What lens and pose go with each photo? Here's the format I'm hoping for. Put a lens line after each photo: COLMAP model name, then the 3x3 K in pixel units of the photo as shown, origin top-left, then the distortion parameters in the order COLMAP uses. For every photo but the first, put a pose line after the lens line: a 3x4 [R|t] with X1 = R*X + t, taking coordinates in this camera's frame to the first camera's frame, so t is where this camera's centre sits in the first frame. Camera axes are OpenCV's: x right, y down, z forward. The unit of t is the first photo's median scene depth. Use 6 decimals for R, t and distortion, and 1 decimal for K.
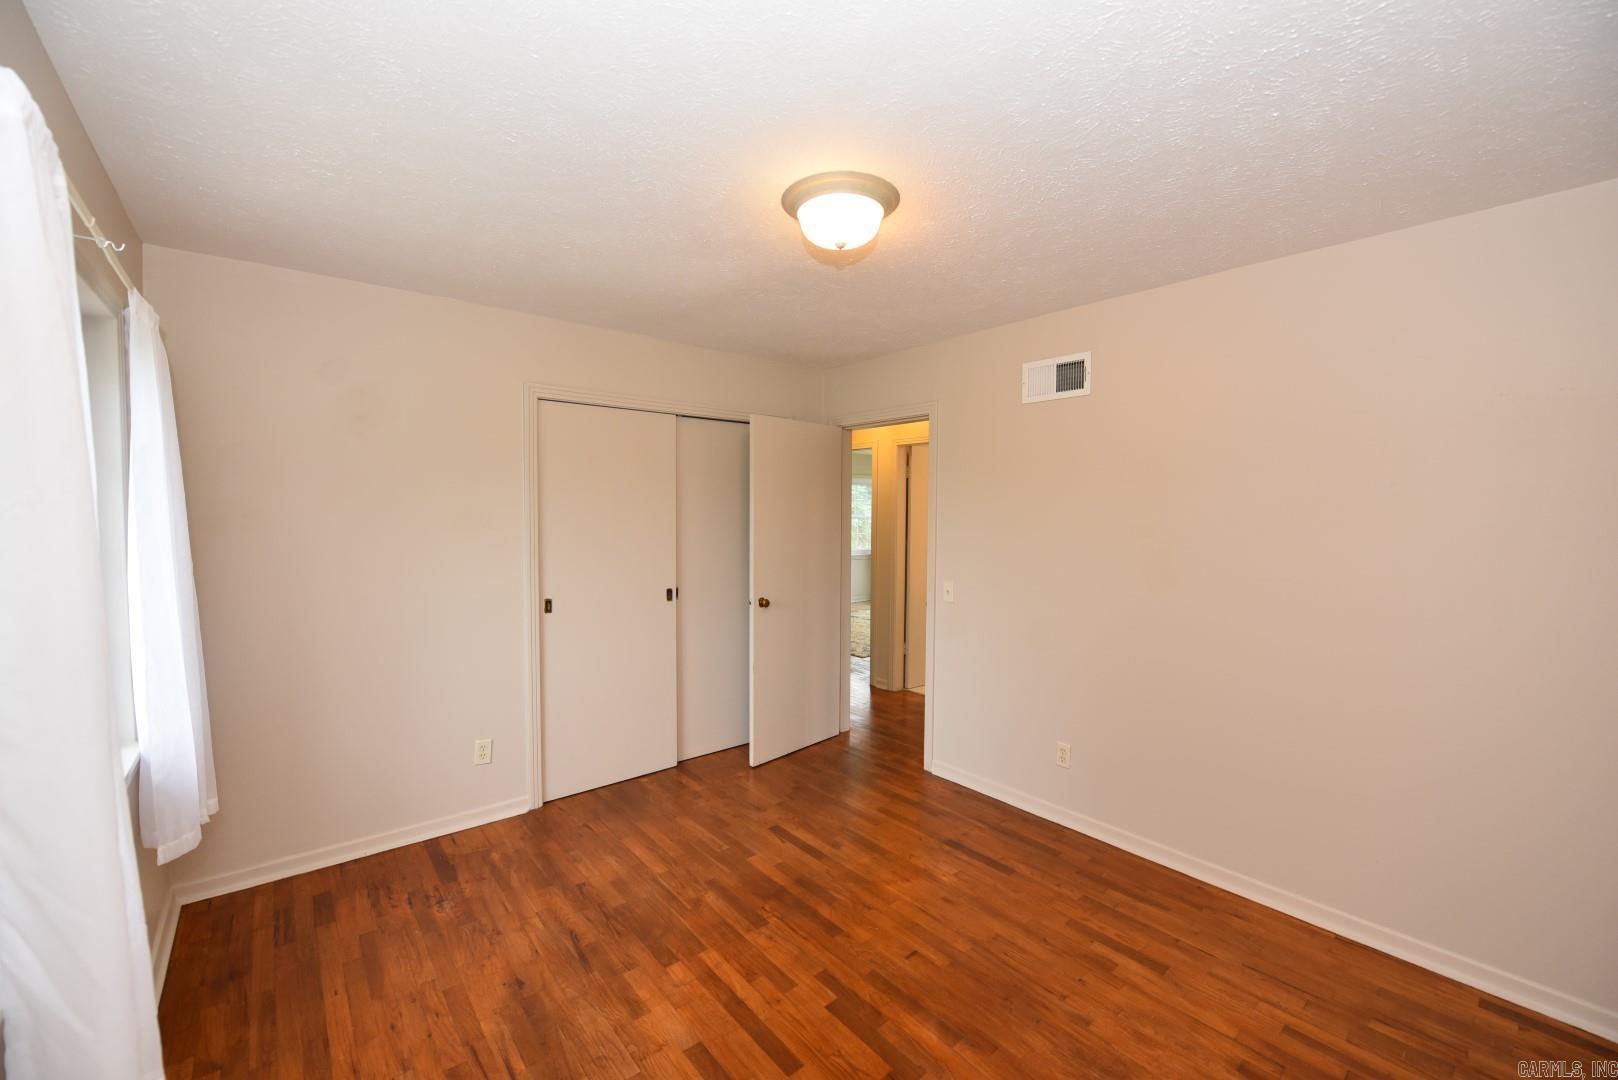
lens RADIAL K [[644.3, 0, 813.2], [0, 644.3, 538.8], [0, 0, 1]] dist [-0.016930, -0.001946]
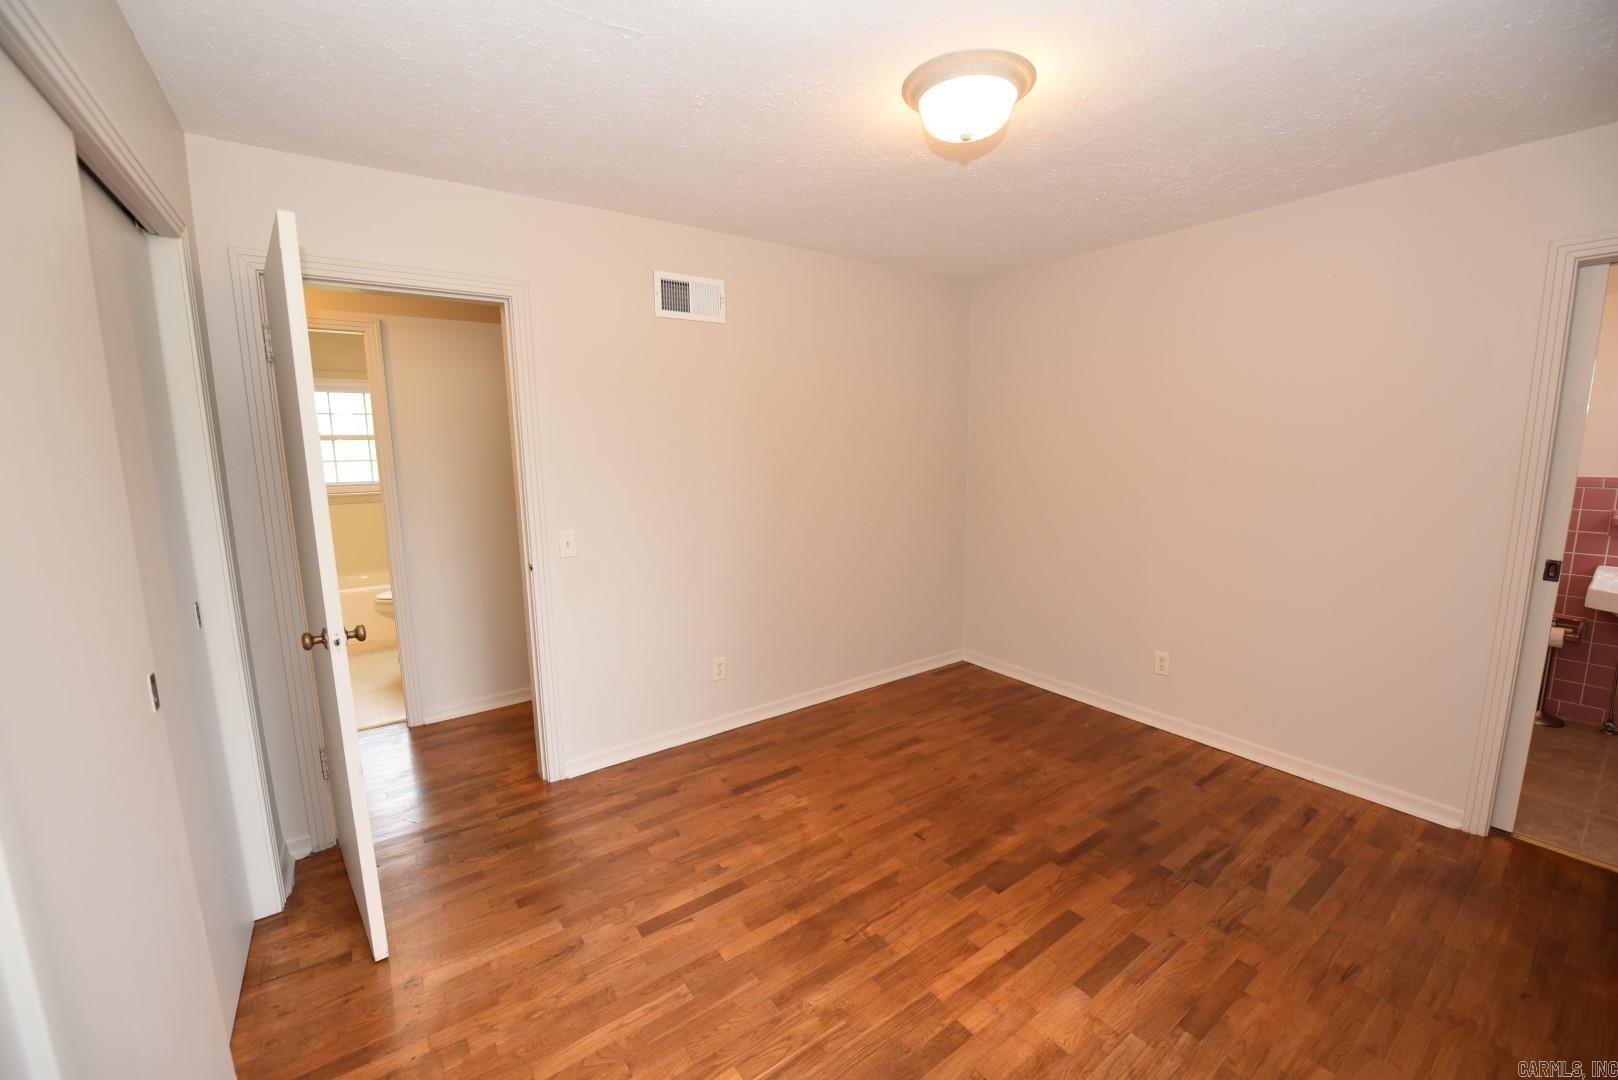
lens RADIAL K [[644.3, 0, 813.2], [0, 644.3, 538.8], [0, 0, 1]] dist [-0.016930, -0.001946]
pose [[0.076308, -0.157661, 0.984541, -0.868700], [0.055367, 0.986566, 0.153694, -0.043563], [-0.995546, 0.042783, 0.084012, 1.055281]]
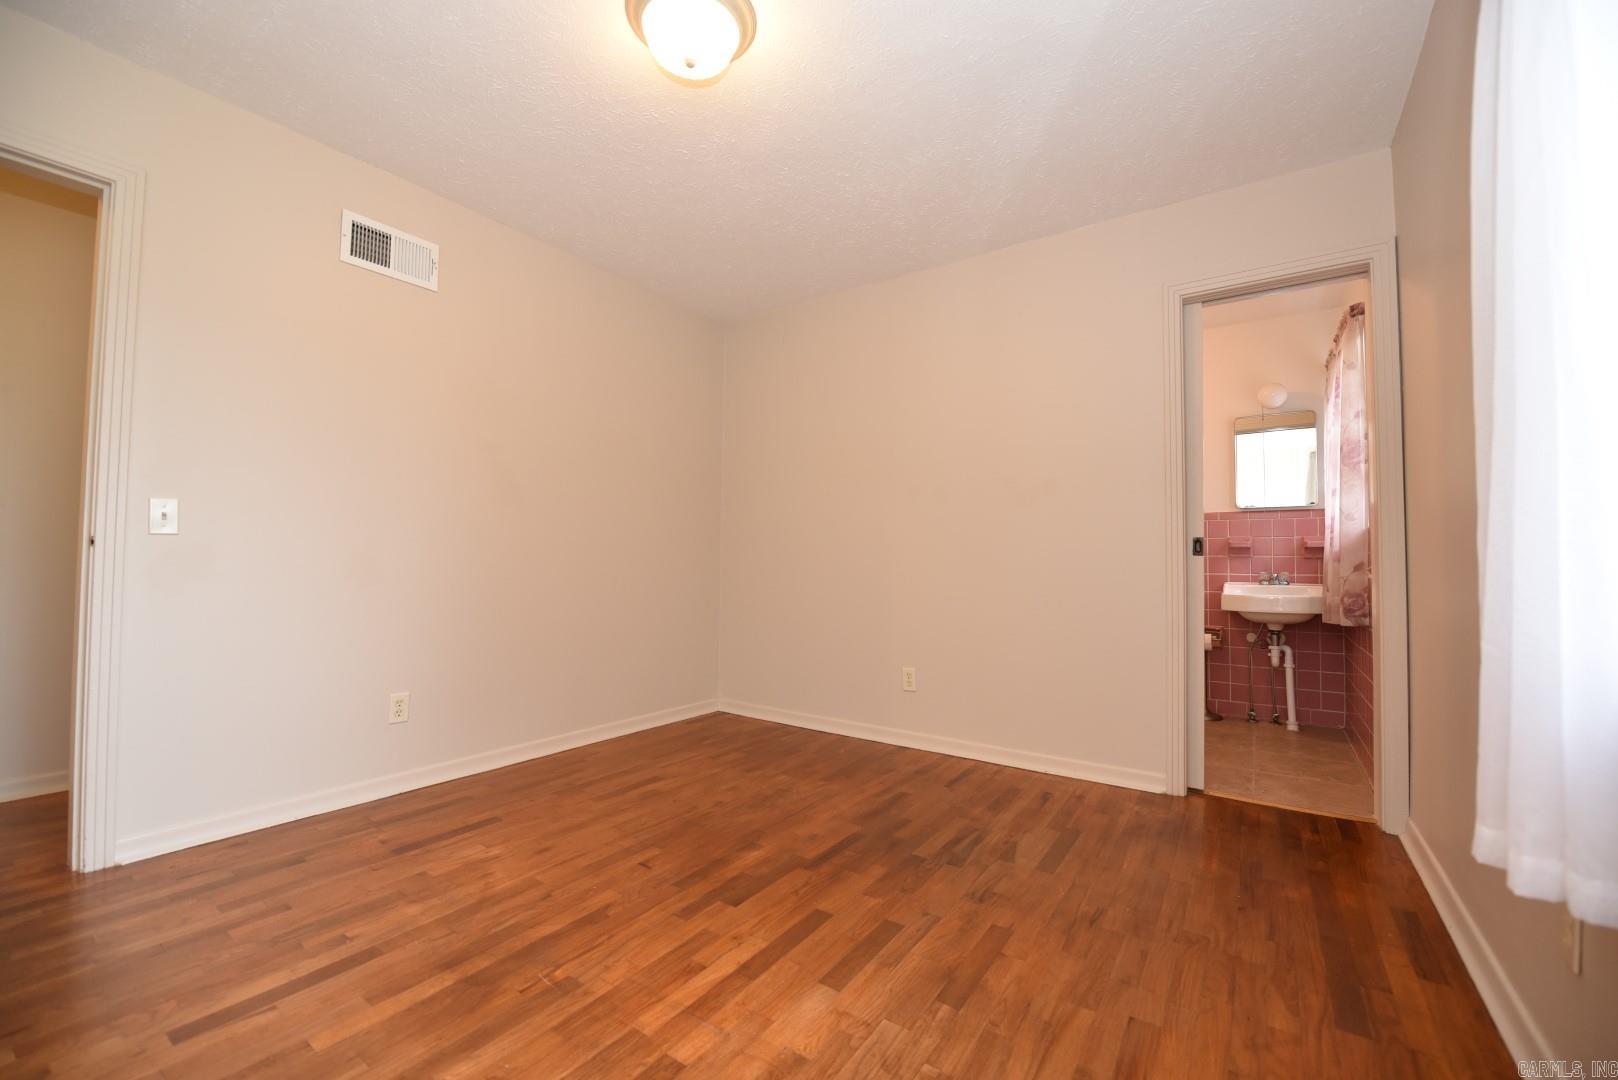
lens RADIAL K [[644.3, 0, 813.2], [0, 644.3, 538.8], [0, 0, 1]] dist [-0.016930, -0.001946]
pose [[-0.262058, 0.025709, 0.964710, -0.777050], [0.030578, 0.999364, -0.018326, 0.213379], [-0.964568, 0.024697, -0.262678, 0.984498]]
